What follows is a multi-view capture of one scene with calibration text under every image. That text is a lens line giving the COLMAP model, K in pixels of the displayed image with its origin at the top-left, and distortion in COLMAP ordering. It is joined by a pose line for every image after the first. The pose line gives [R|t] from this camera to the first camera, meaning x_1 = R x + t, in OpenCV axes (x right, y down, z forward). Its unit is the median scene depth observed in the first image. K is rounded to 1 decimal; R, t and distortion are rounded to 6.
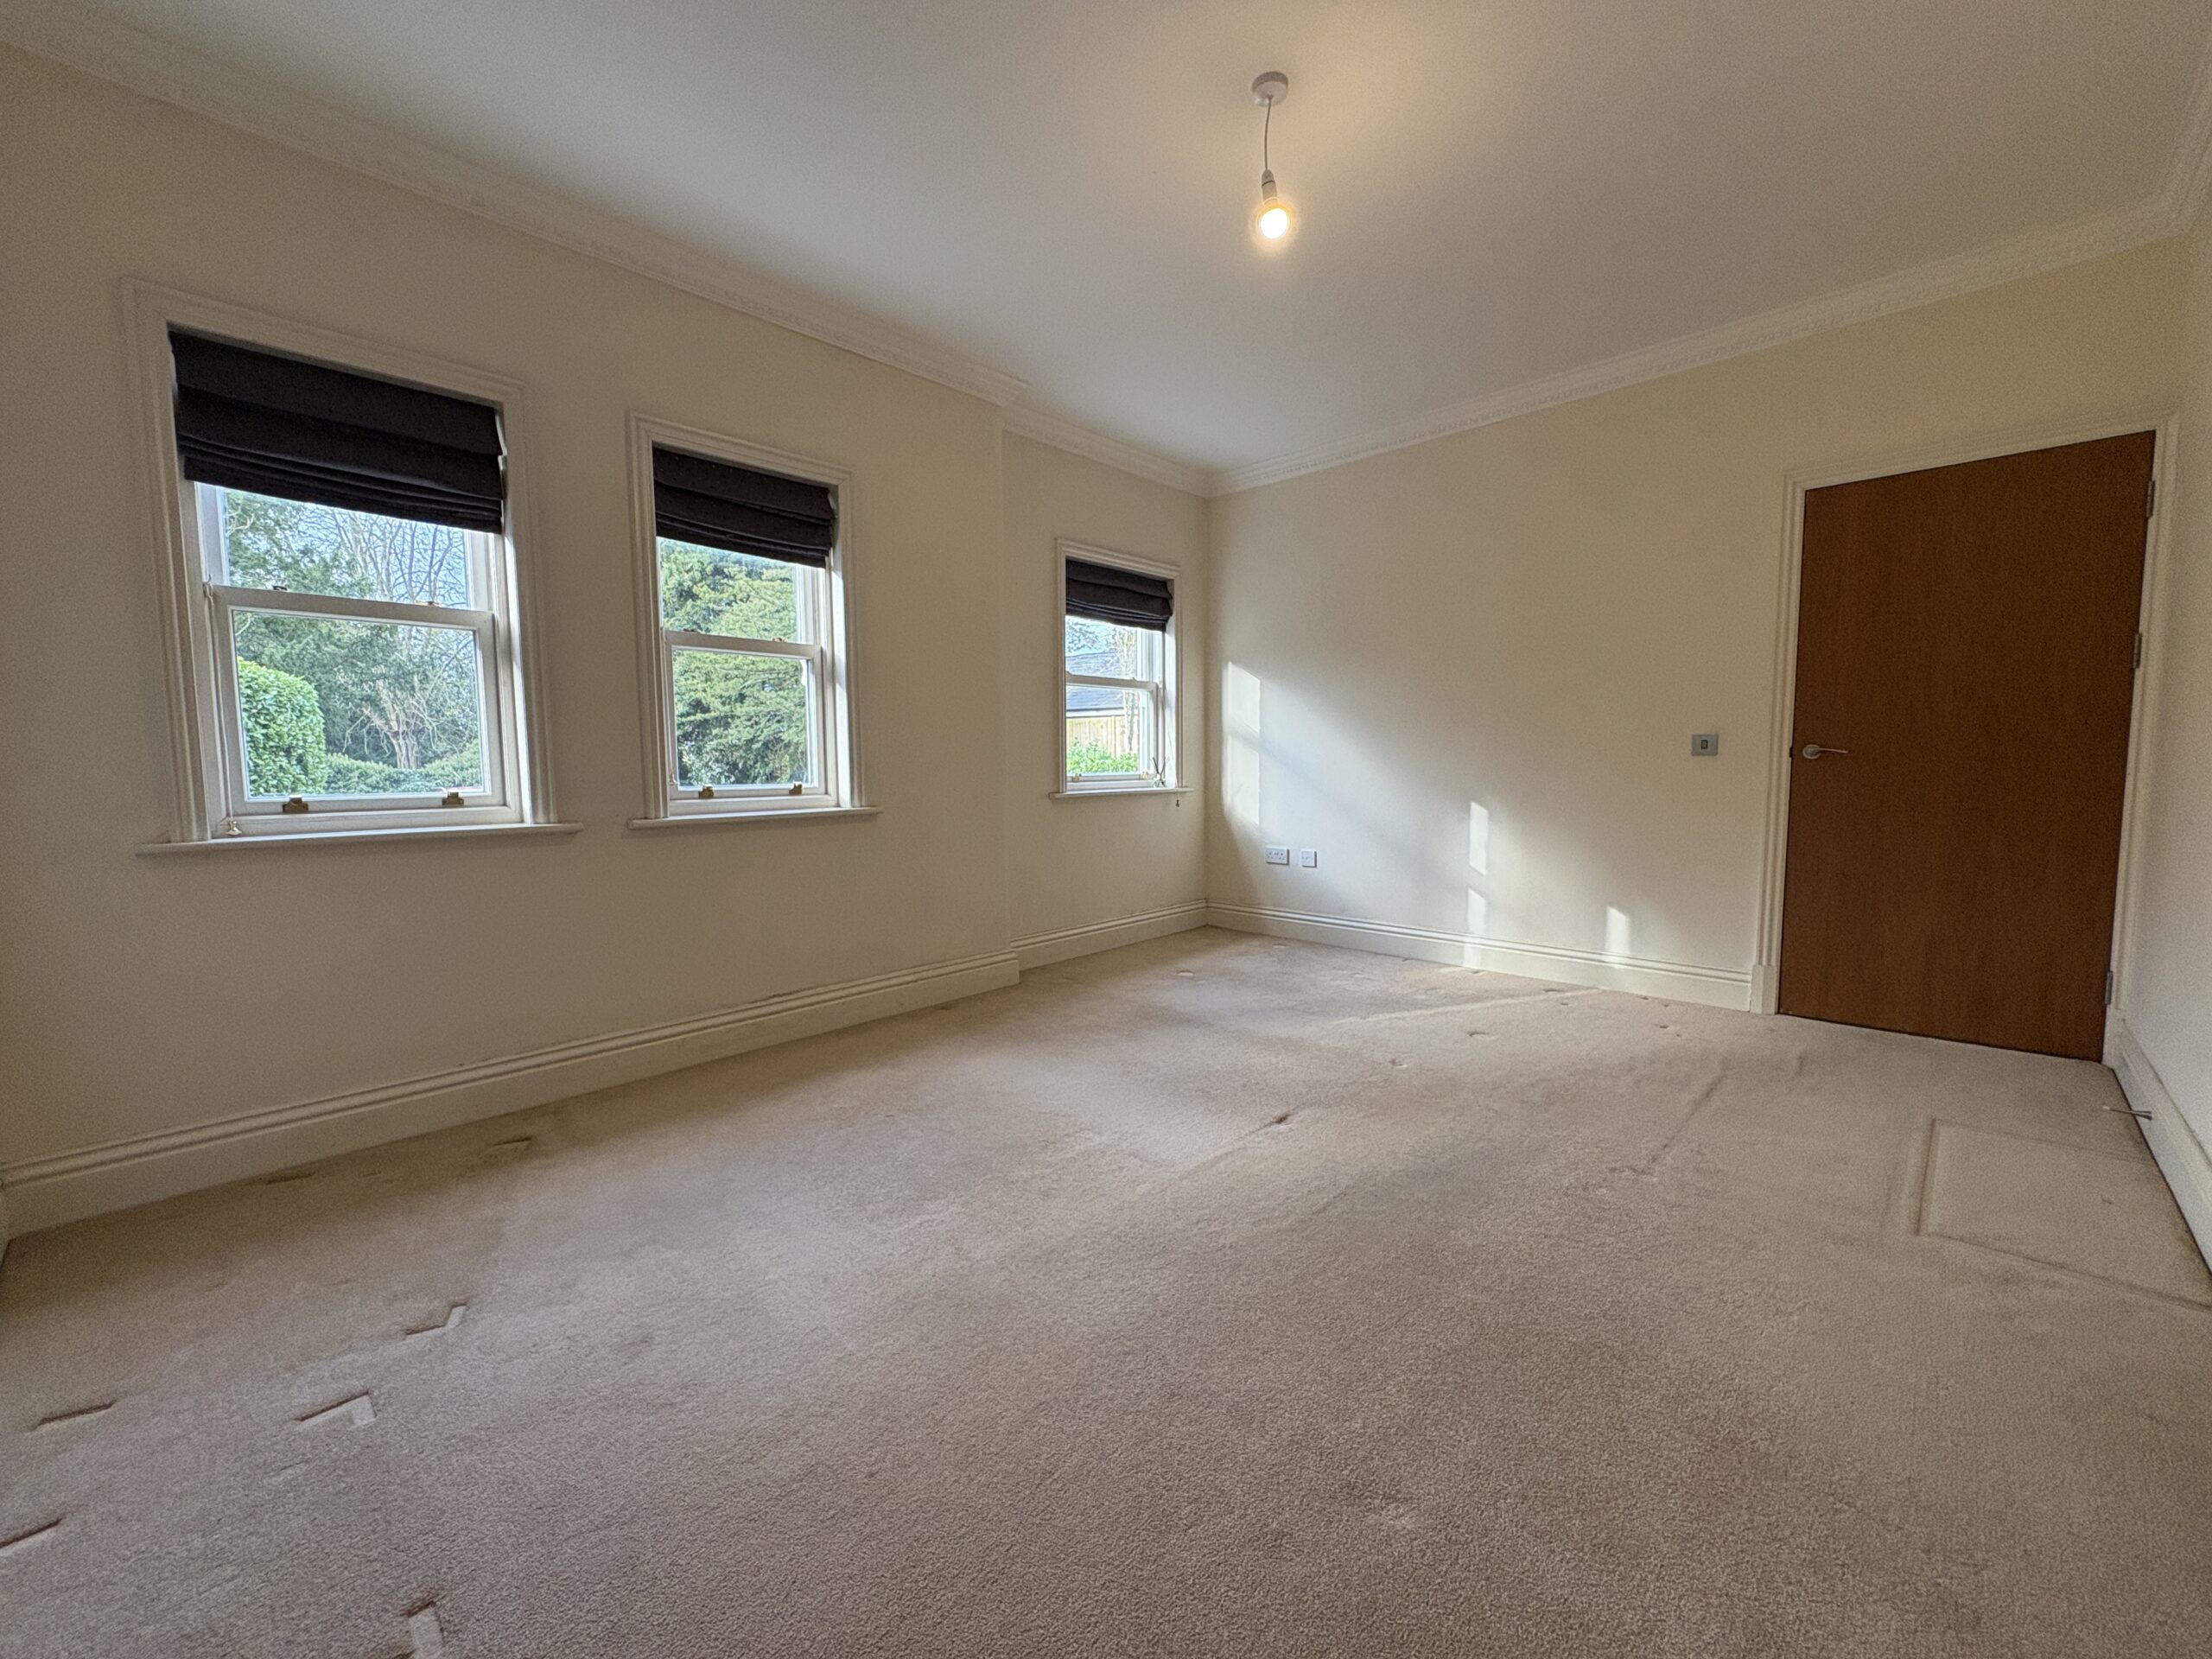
lens RADIAL K [[879.1, 0, 1108.0], [0, 879.1, 827.2], [0, 0, 1]] dist [0.000224, 0.000366]
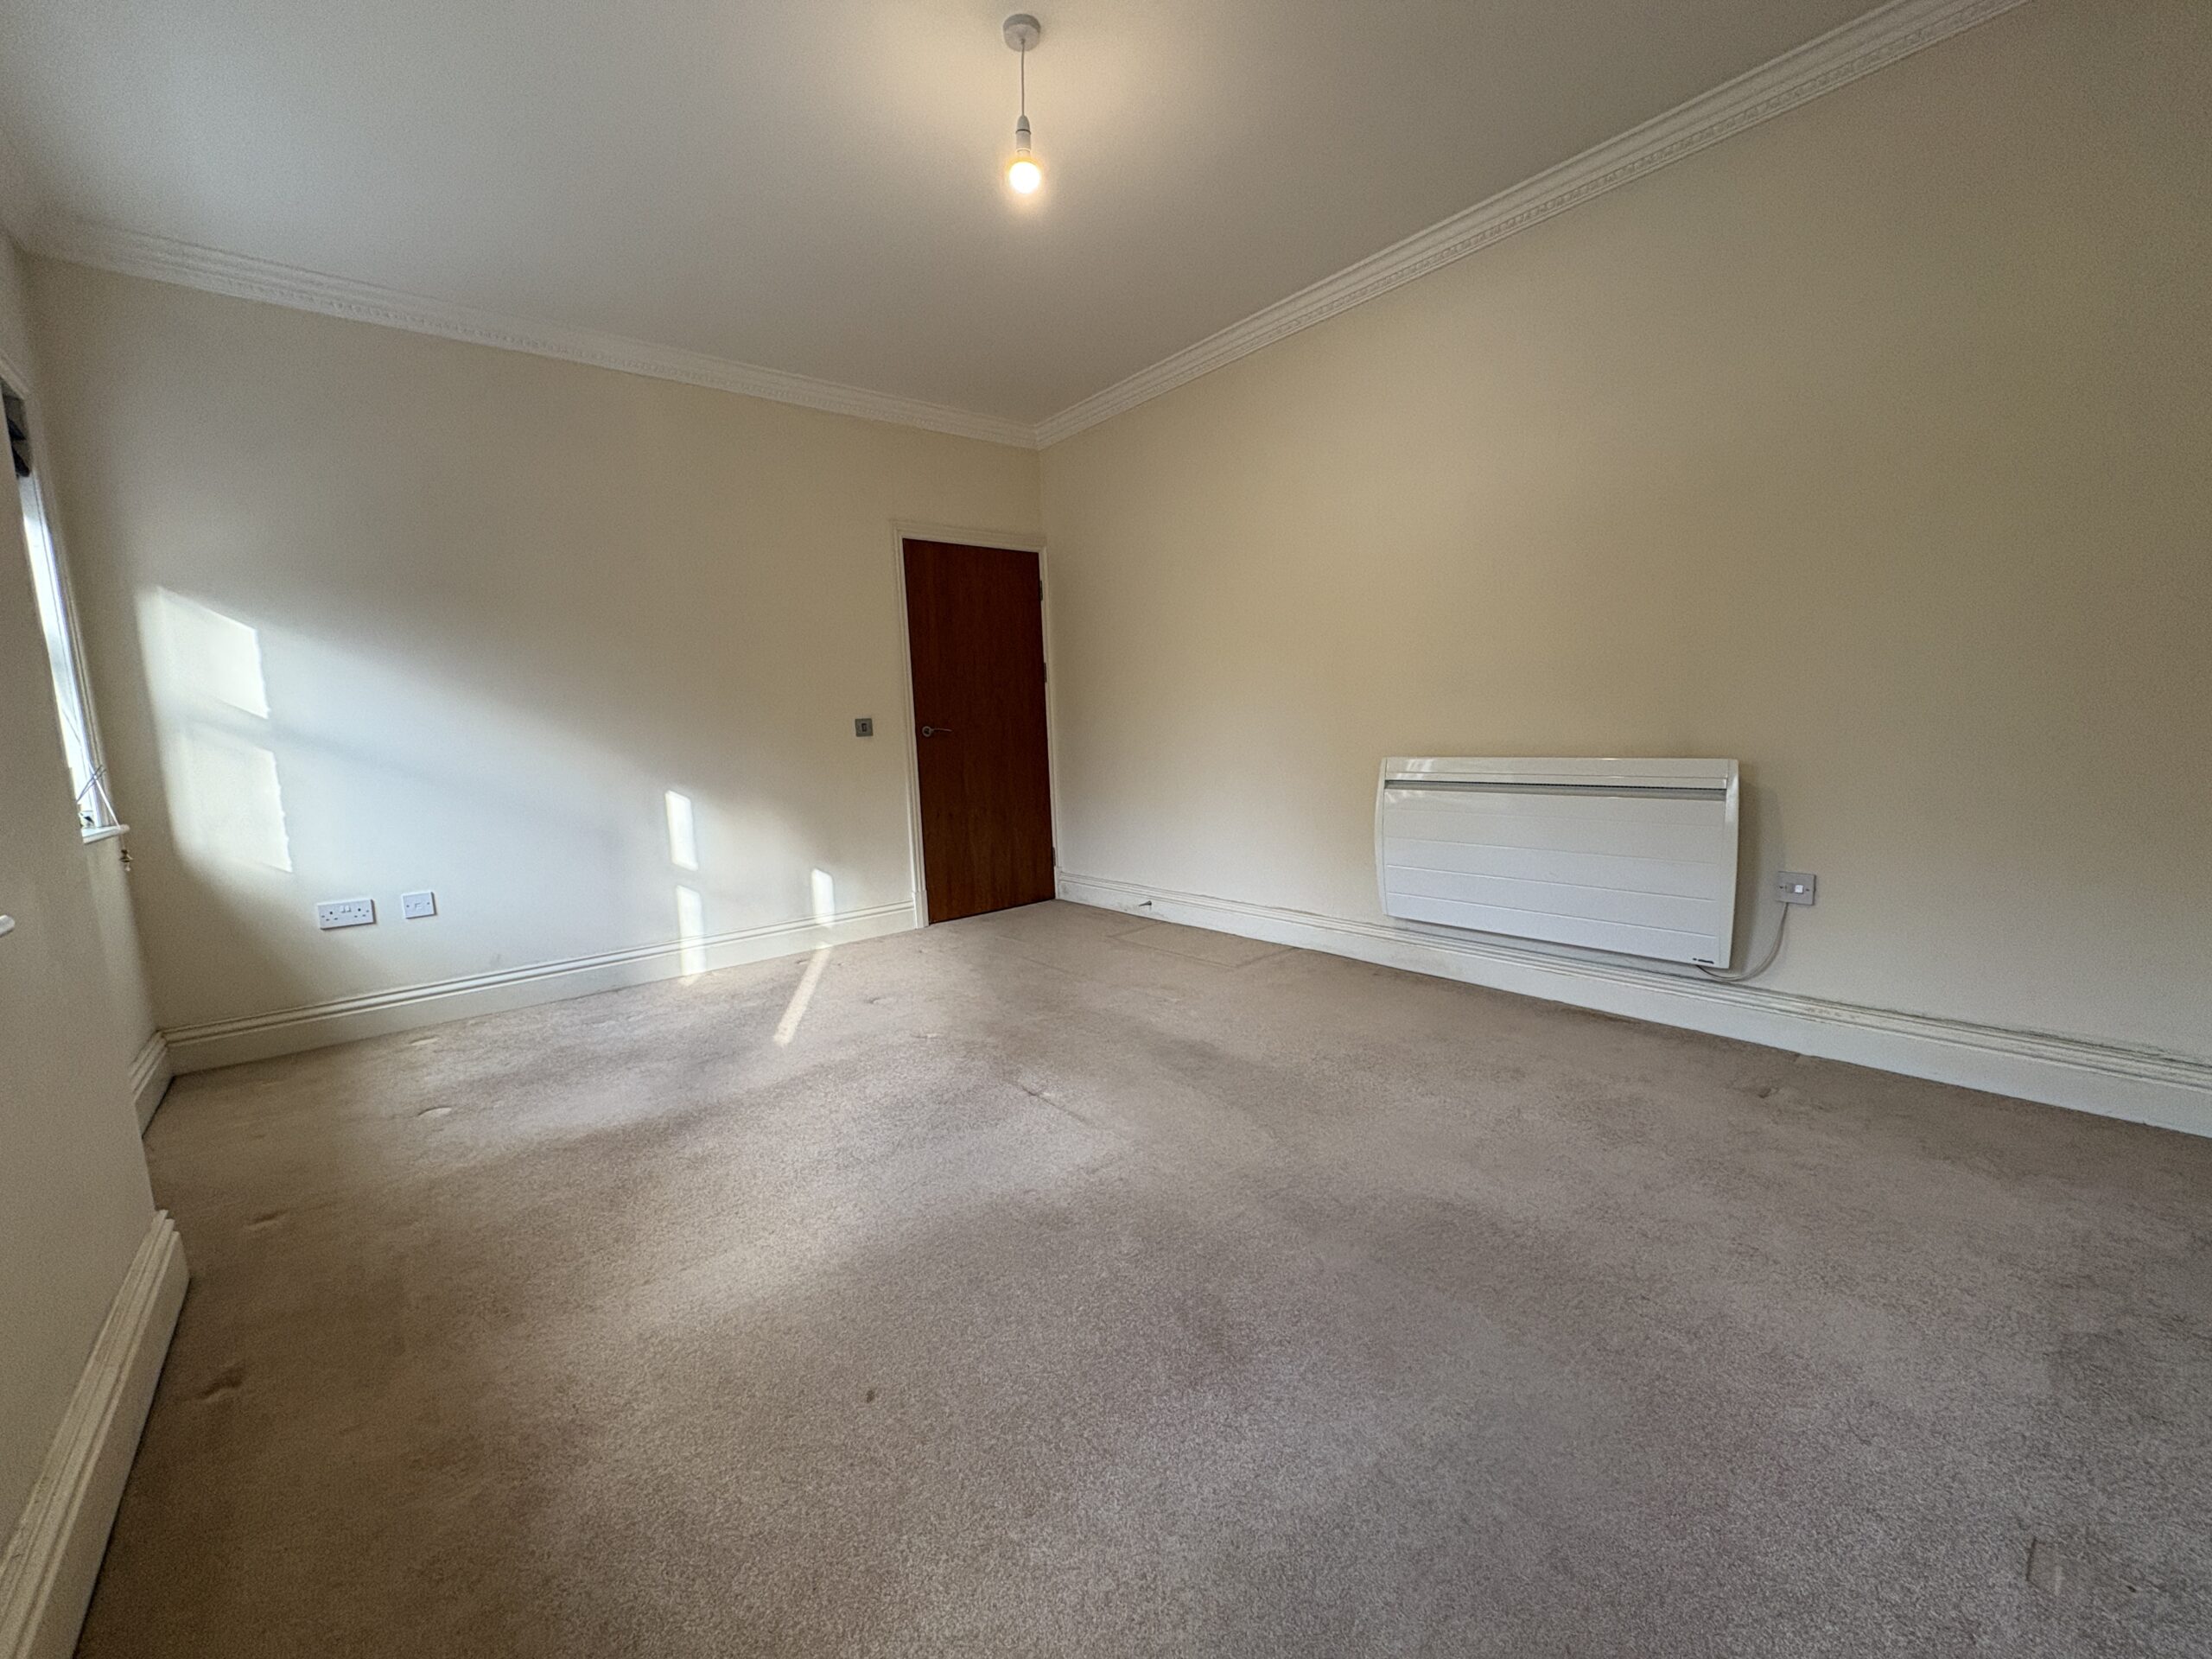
lens RADIAL K [[879.1, 0, 1108.0], [0, 879.1, 827.2], [0, 0, 1]] dist [0.000224, 0.000366]
pose [[0.102619, -0.112803, 0.988304, -0.526778], [0.115294, 0.988202, 0.100820, -0.040833], [-0.988016, 0.103600, 0.114414, 0.546116]]
